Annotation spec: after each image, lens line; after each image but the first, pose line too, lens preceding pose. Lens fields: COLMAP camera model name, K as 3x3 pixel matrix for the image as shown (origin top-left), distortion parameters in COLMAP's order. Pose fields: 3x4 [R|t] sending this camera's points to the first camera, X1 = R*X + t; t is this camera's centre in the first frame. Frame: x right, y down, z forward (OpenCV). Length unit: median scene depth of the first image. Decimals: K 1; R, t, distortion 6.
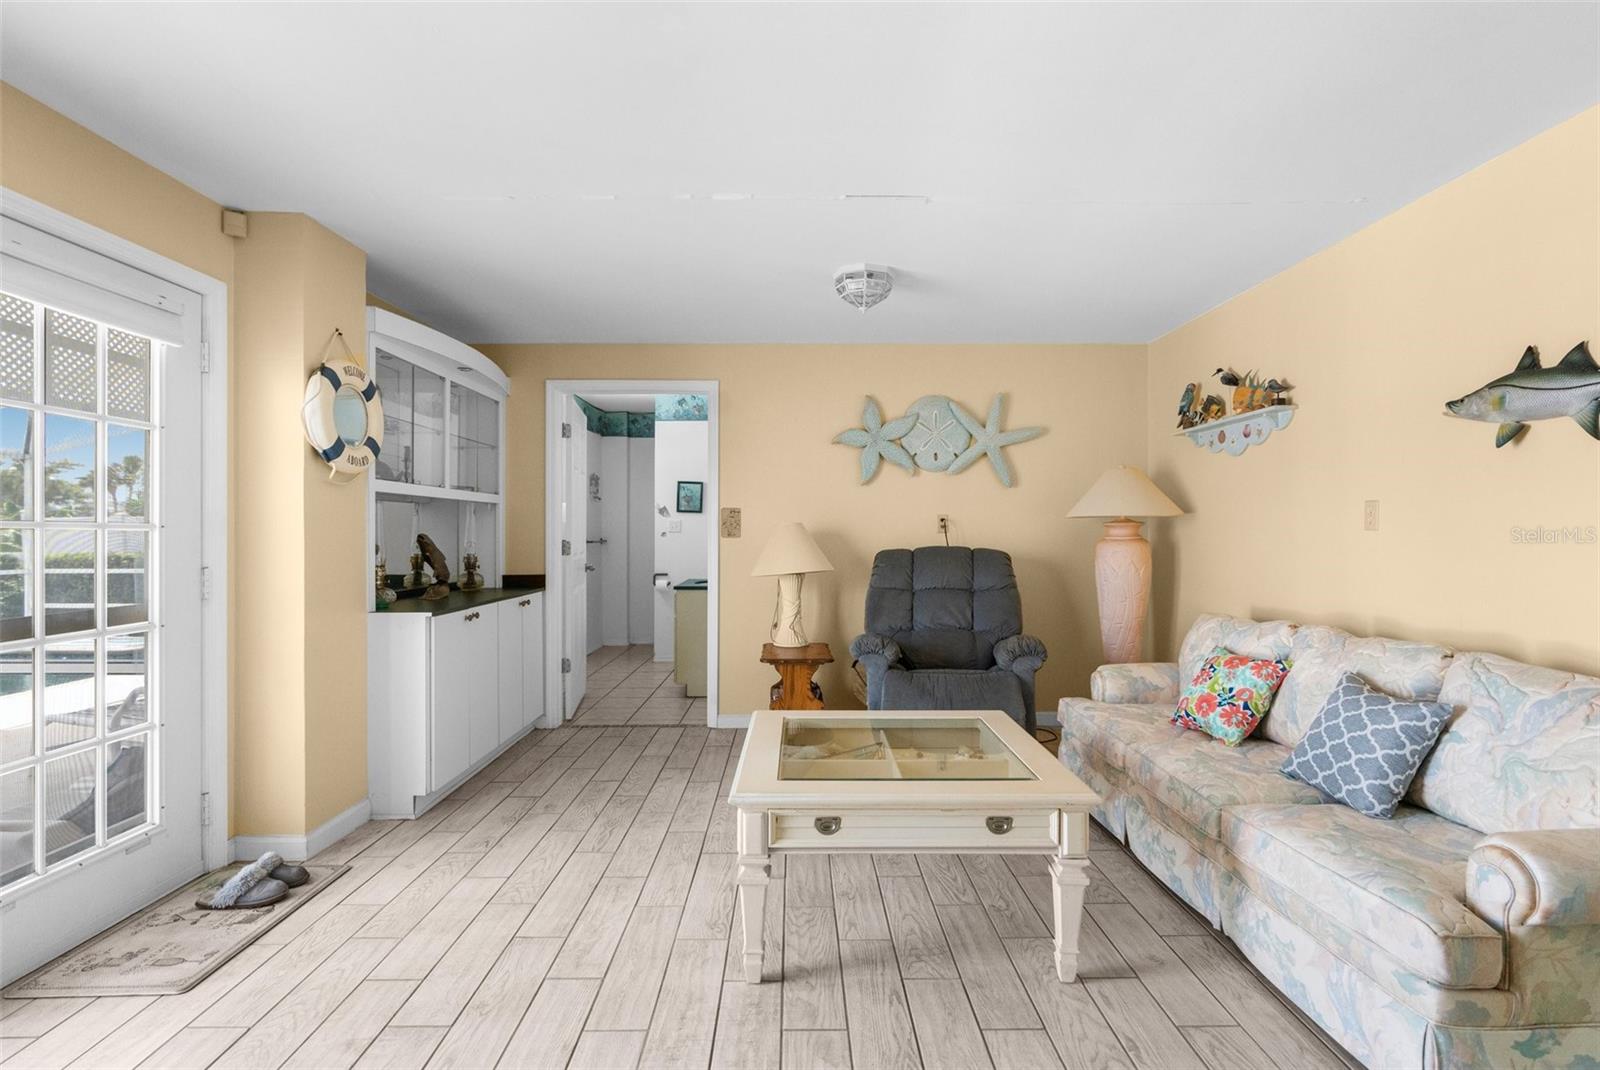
lens RADIAL K [[759.7, 0, 798.2], [0, 759.7, 539.5], [0, 0, 1]] dist [-0.005878, 0.000564]
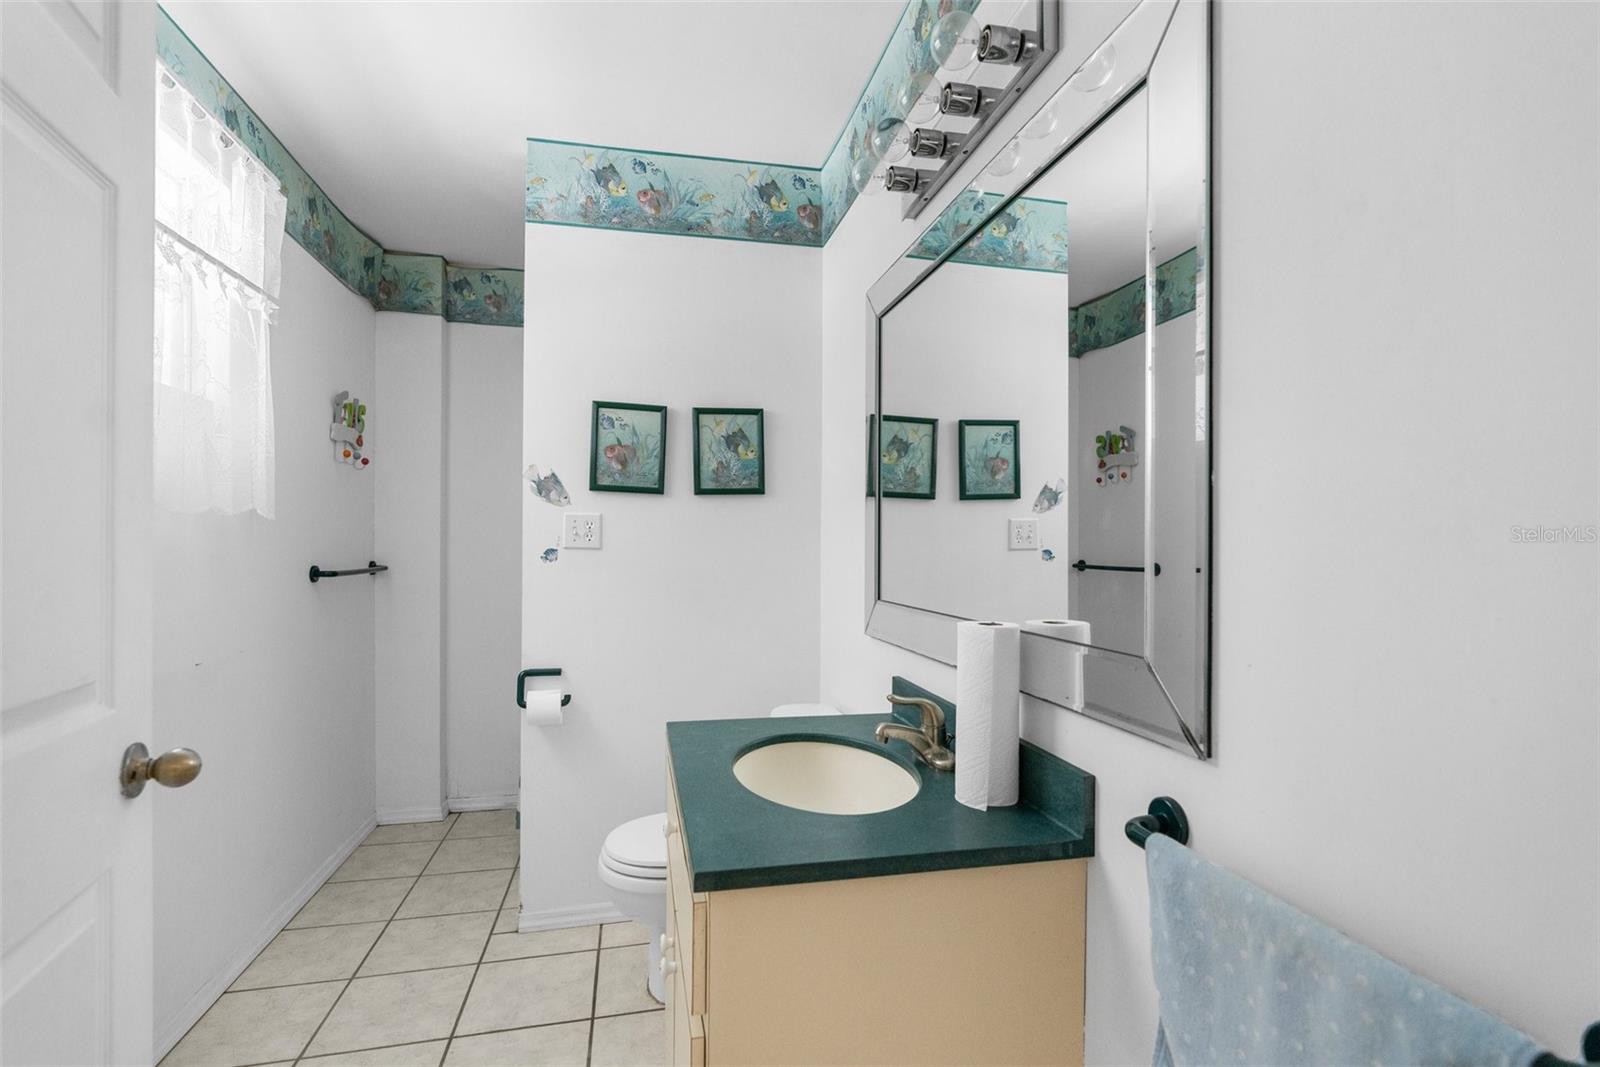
lens RADIAL K [[759.7, 0, 809.0], [0, 759.7, 523.9], [0, 0, 1]] dist [-0.005878, 0.000564]
pose [[0.977223, -0.002181, 0.212204, -0.135260], [0.006923, 0.999743, -0.021606, -0.012452], [-0.212102, 0.022583, 0.976986, 0.638475]]
